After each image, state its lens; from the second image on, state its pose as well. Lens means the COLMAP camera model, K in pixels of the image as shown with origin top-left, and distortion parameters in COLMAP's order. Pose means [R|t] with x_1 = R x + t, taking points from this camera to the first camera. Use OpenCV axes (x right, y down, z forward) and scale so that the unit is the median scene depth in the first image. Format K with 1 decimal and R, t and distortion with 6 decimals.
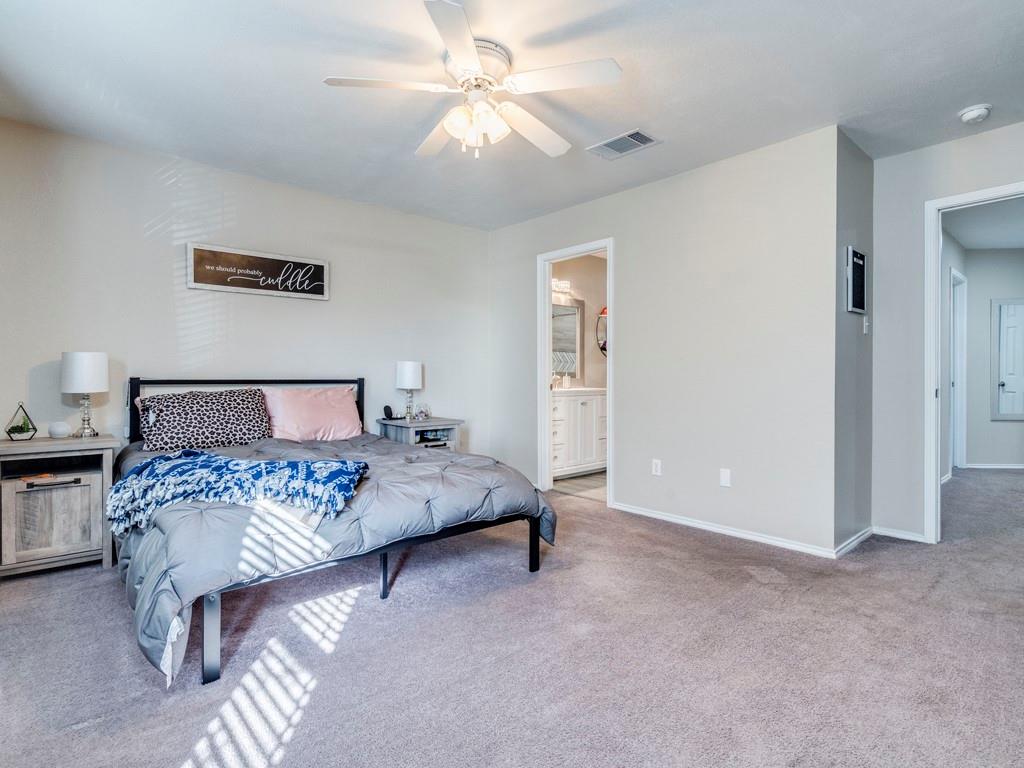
lens RADIAL K [[543.5, 0, 513.2], [0, 543.5, 373.2], [0, 0, 1]] dist [0.000327, 0.000421]
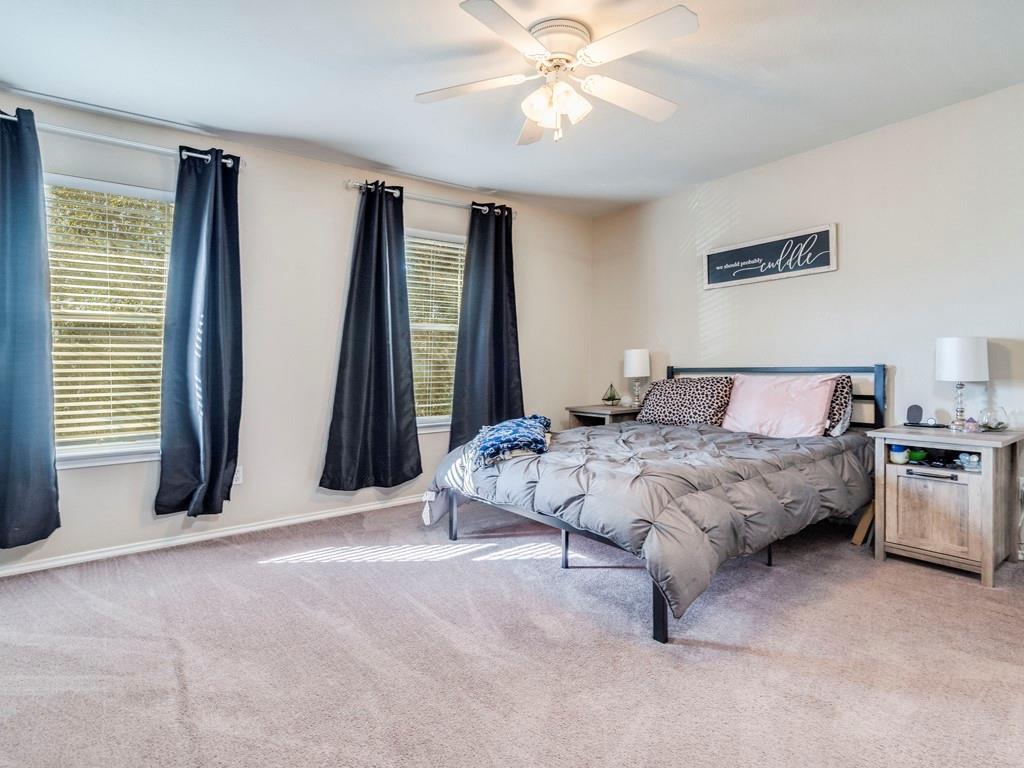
lens RADIAL K [[526.4, 0, 515.5], [0, 526.4, 378.3], [0, 0, 1]] dist [0.000929, 0.000762]
pose [[-0.076886, 0.022306, -0.996790, 0.550874], [0.022352, 0.999537, 0.020643, 0.001191], [0.996789, -0.020693, -0.077349, 0.651075]]
